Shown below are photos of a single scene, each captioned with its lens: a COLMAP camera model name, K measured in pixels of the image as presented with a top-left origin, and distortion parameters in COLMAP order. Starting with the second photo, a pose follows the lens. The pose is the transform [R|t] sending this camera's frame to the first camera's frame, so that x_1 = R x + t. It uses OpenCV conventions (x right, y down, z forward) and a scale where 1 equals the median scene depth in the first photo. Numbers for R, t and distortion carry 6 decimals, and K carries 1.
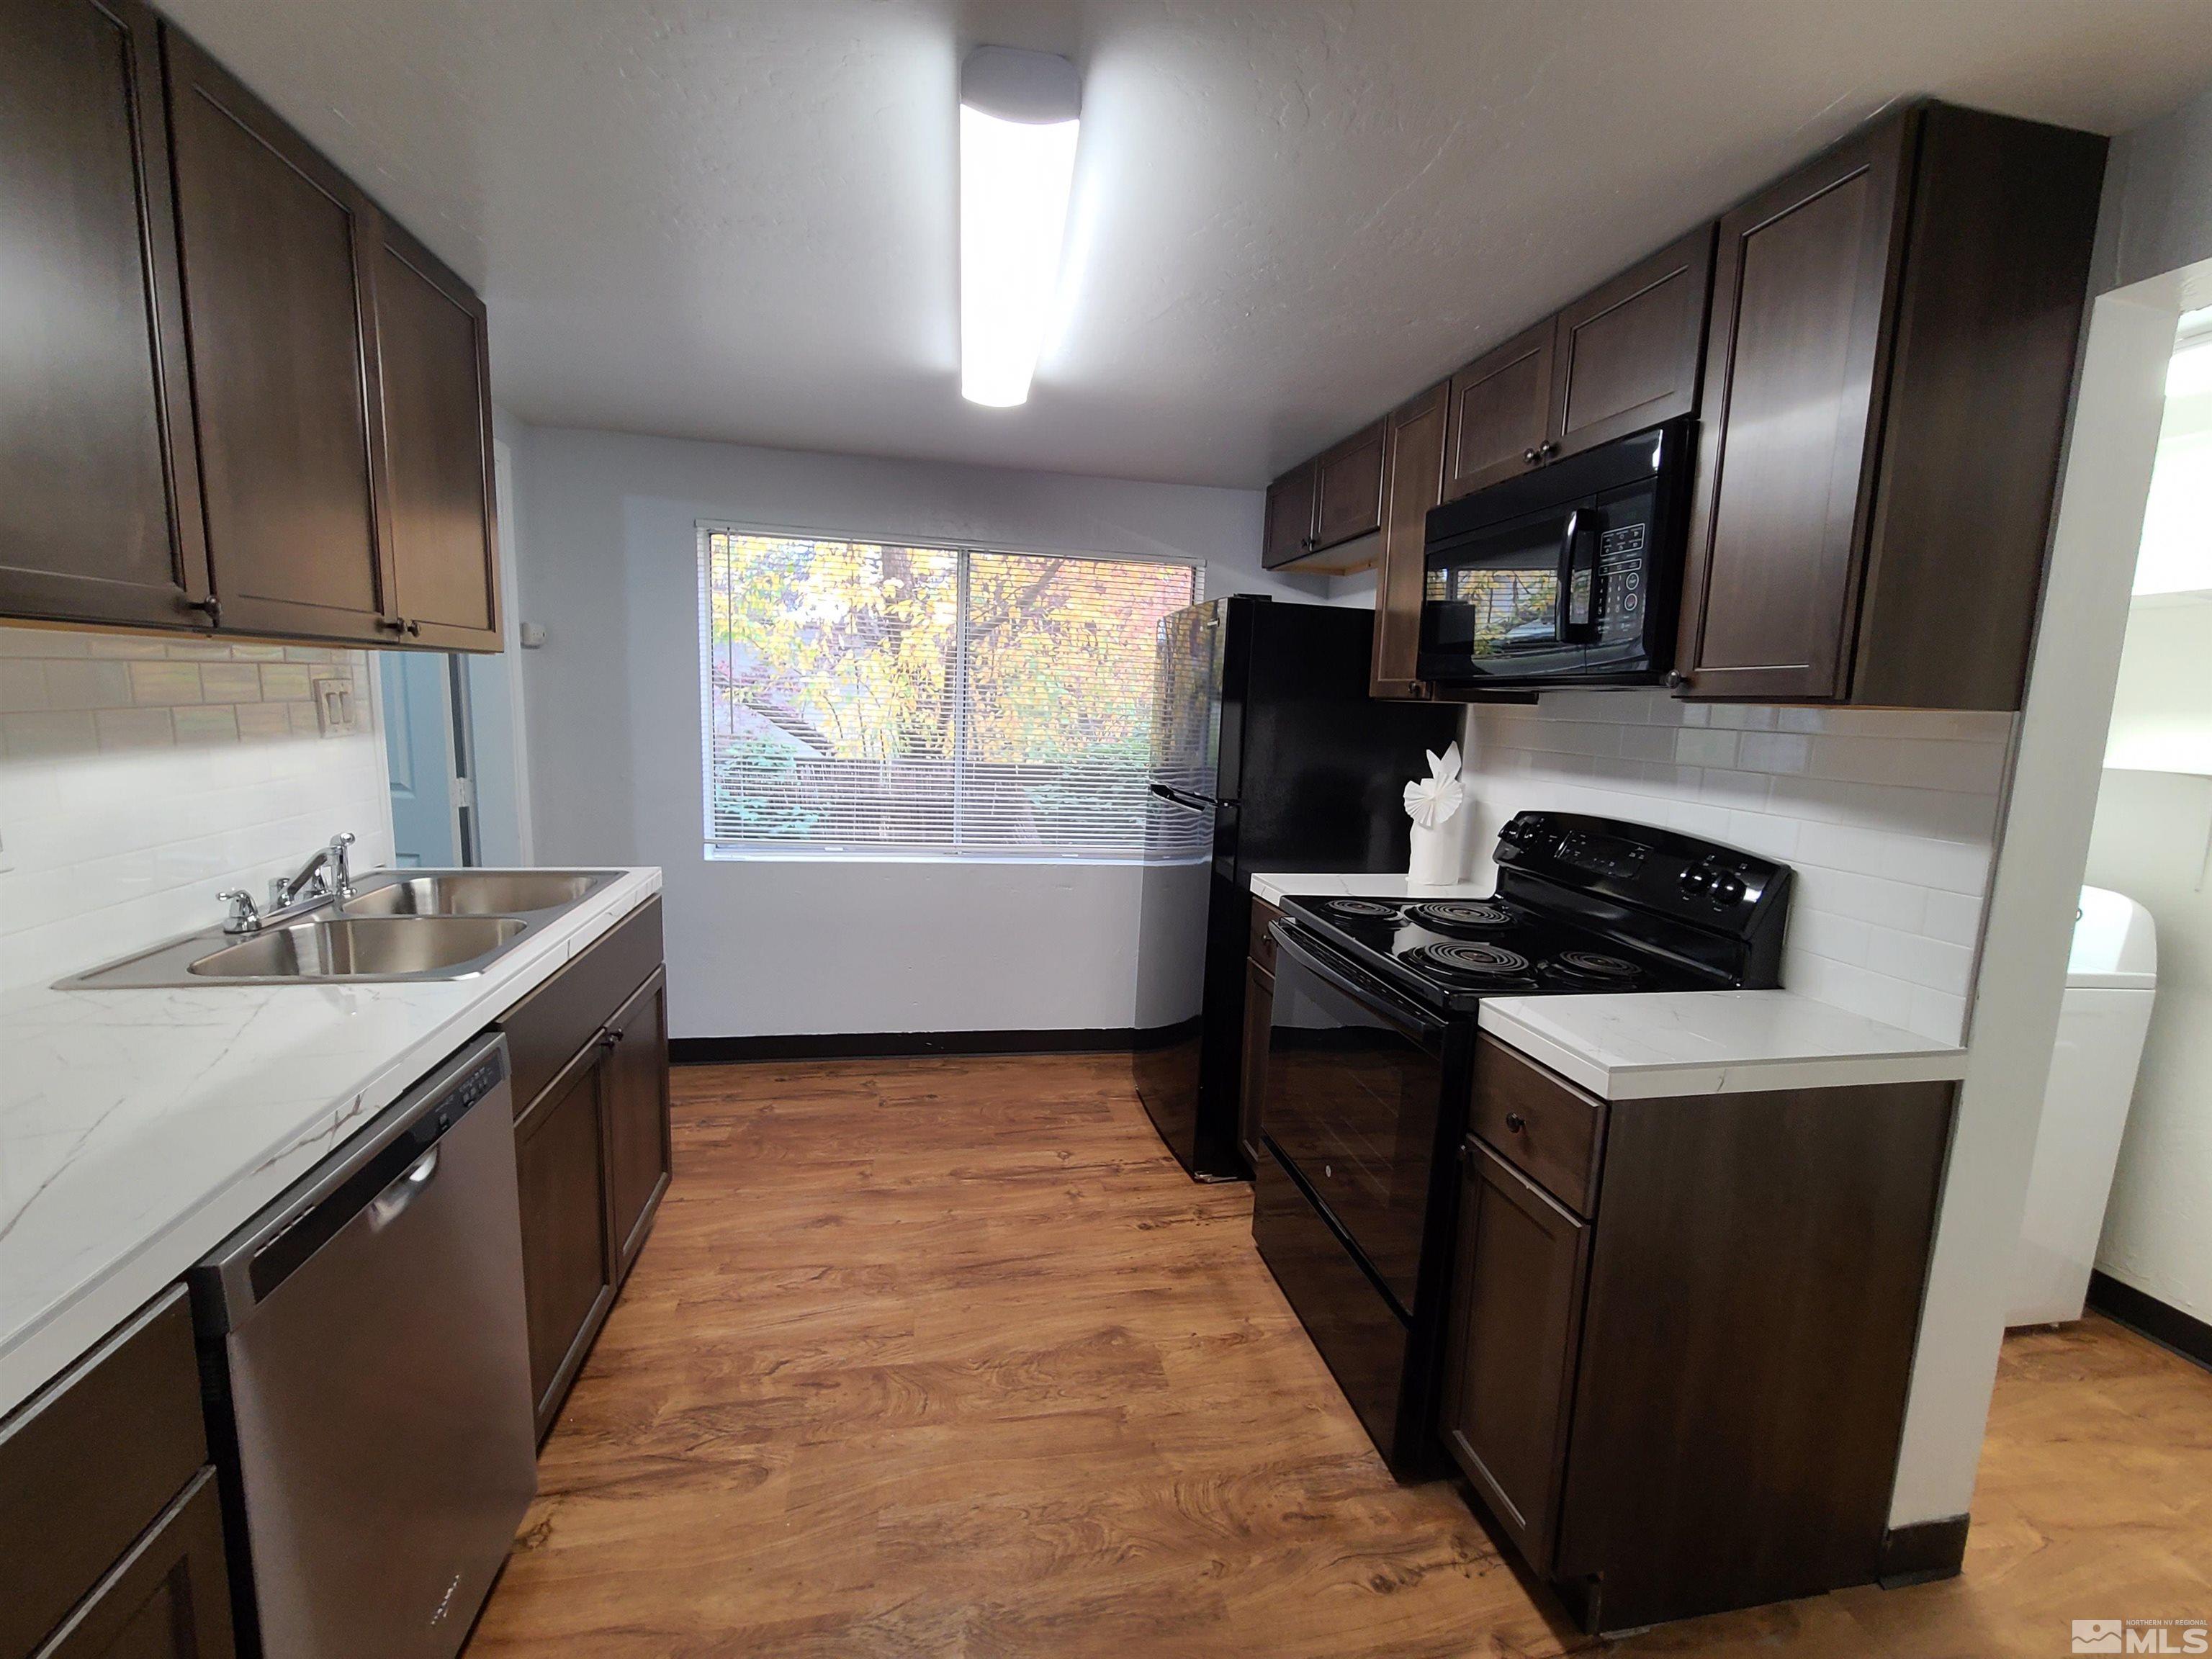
lens RADIAL K [[940.8, 0, 1106.3], [0, 940.8, 825.6], [0, 0, 1]] dist [-0.004282, -0.000122]
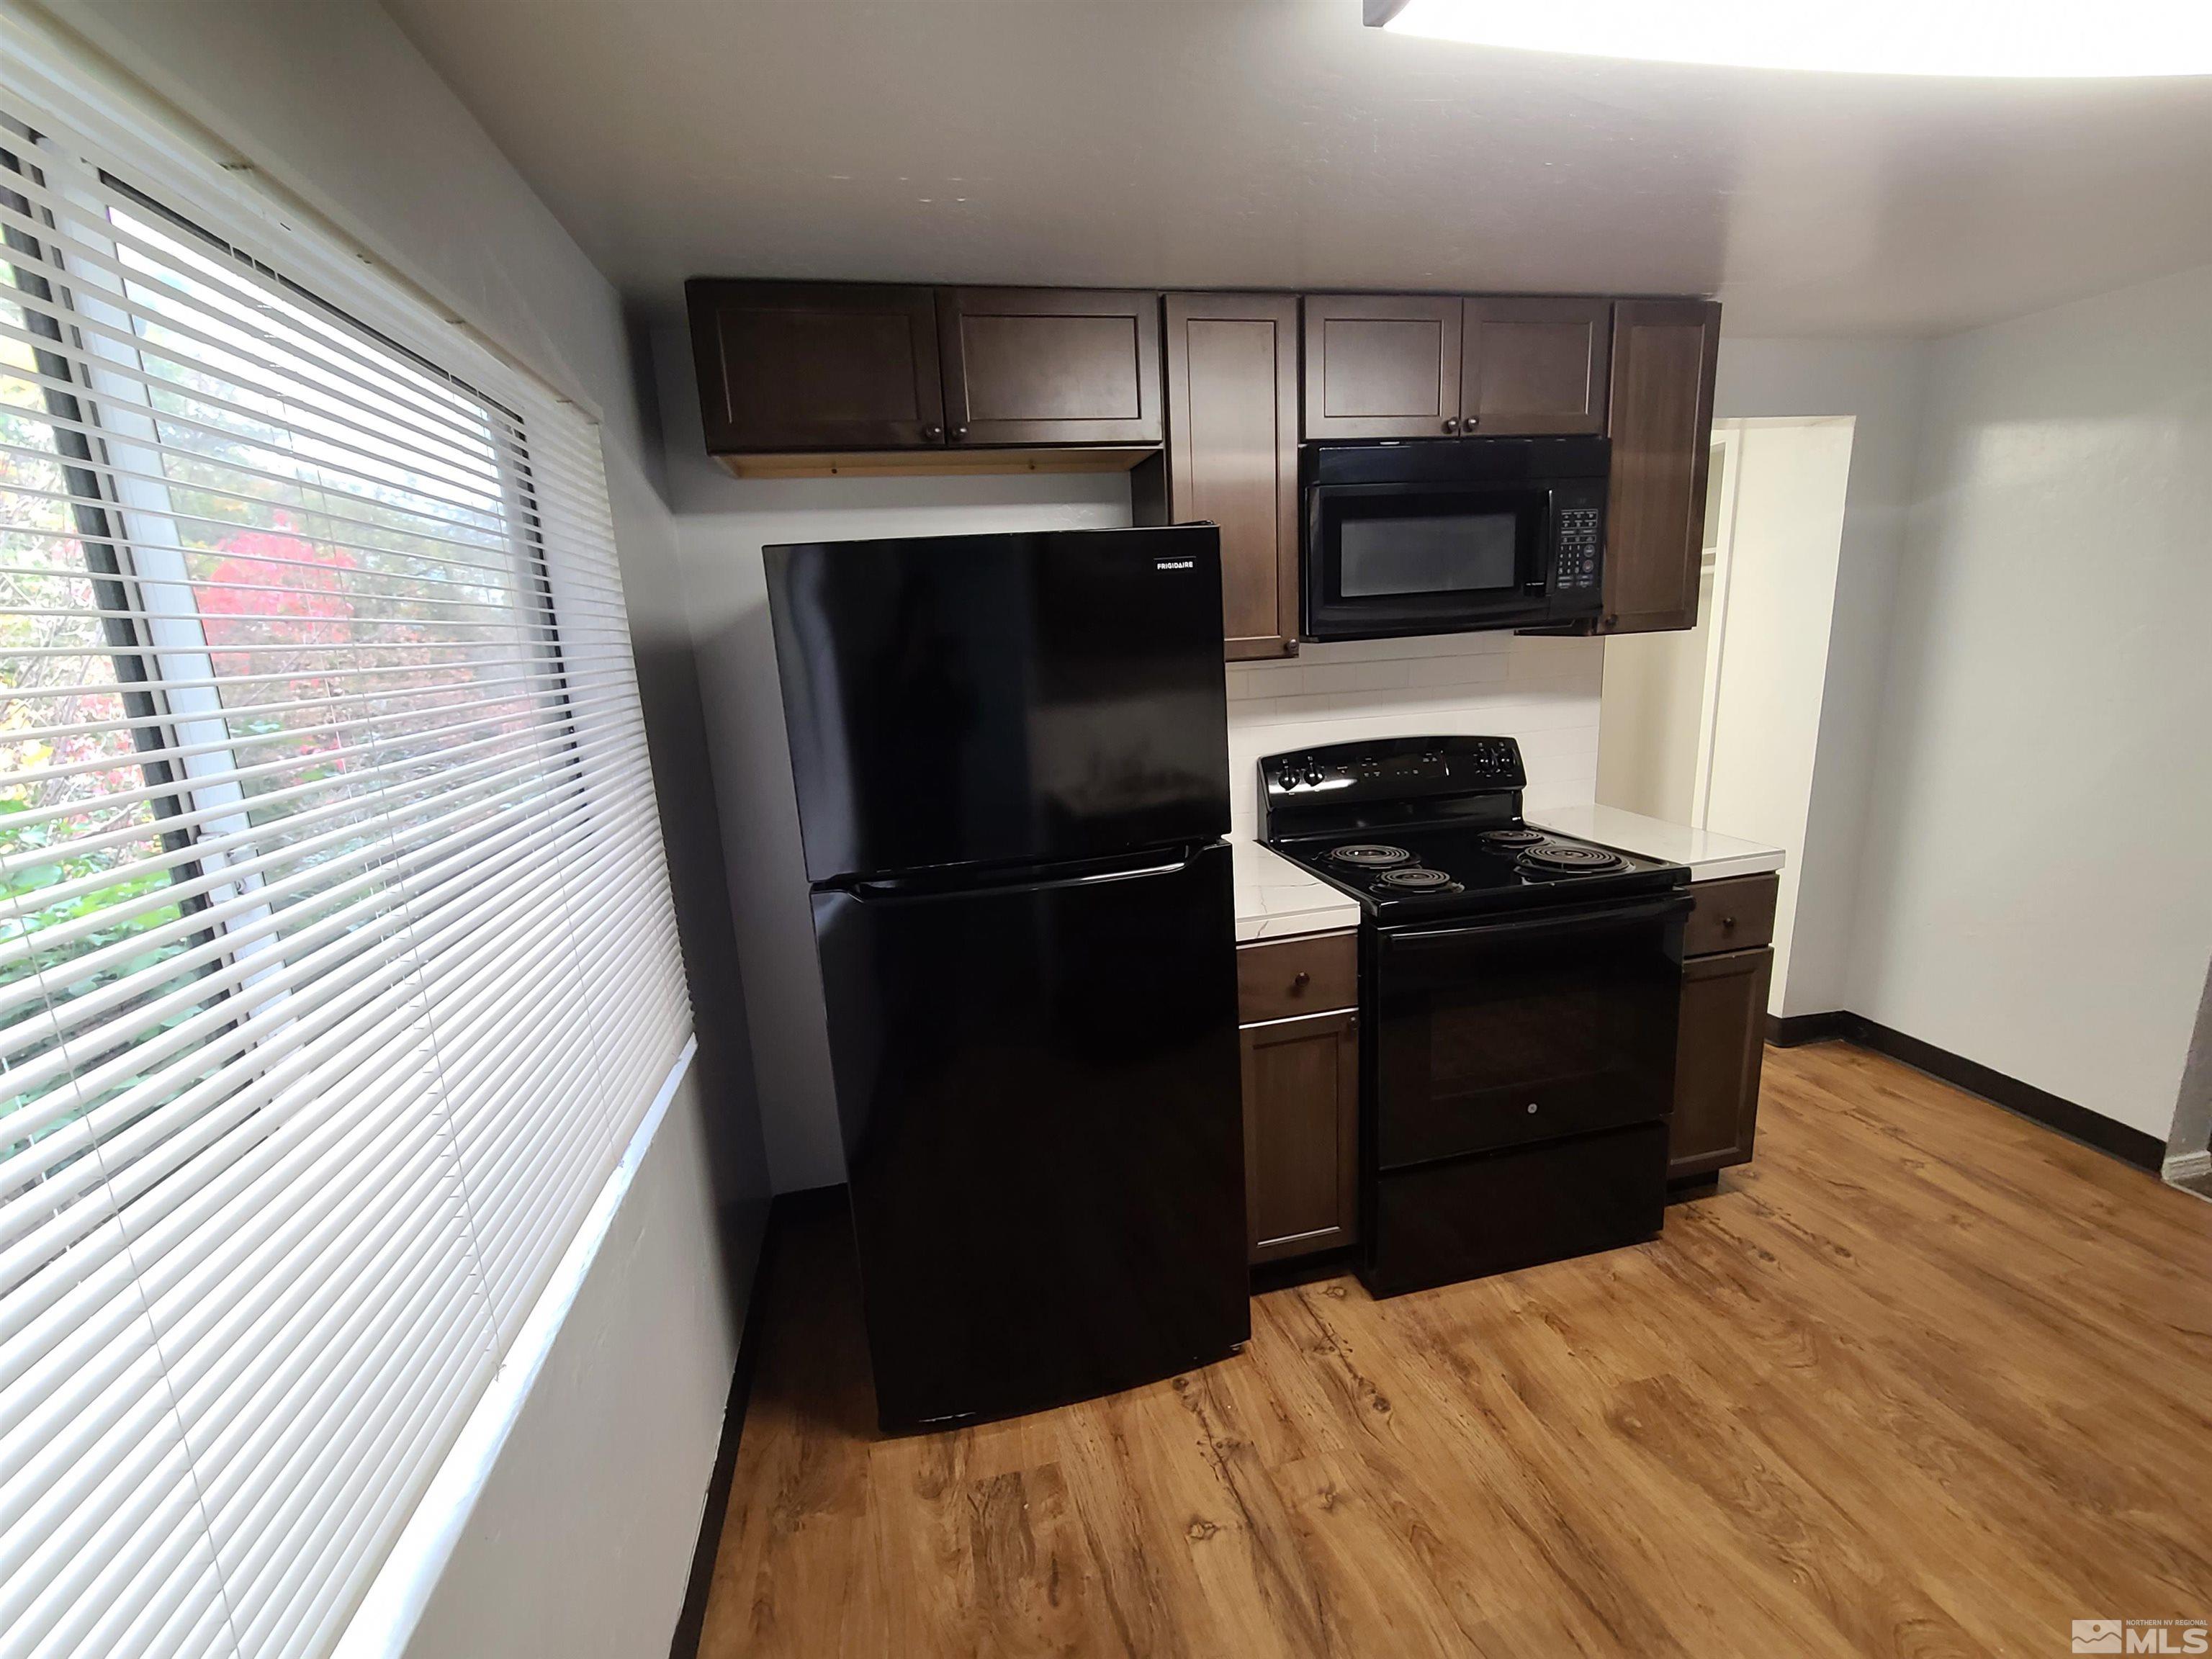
lens RADIAL K [[940.8, 0, 1112.4], [0, 940.8, 833.9], [0, 0, 1]] dist [-0.004282, -0.000122]
pose [[-0.029940, -0.241884, 0.969843, -0.542467], [0.192645, 0.950691, 0.243055, -0.205946], [-0.980812, 0.194112, 0.018134, 1.092167]]
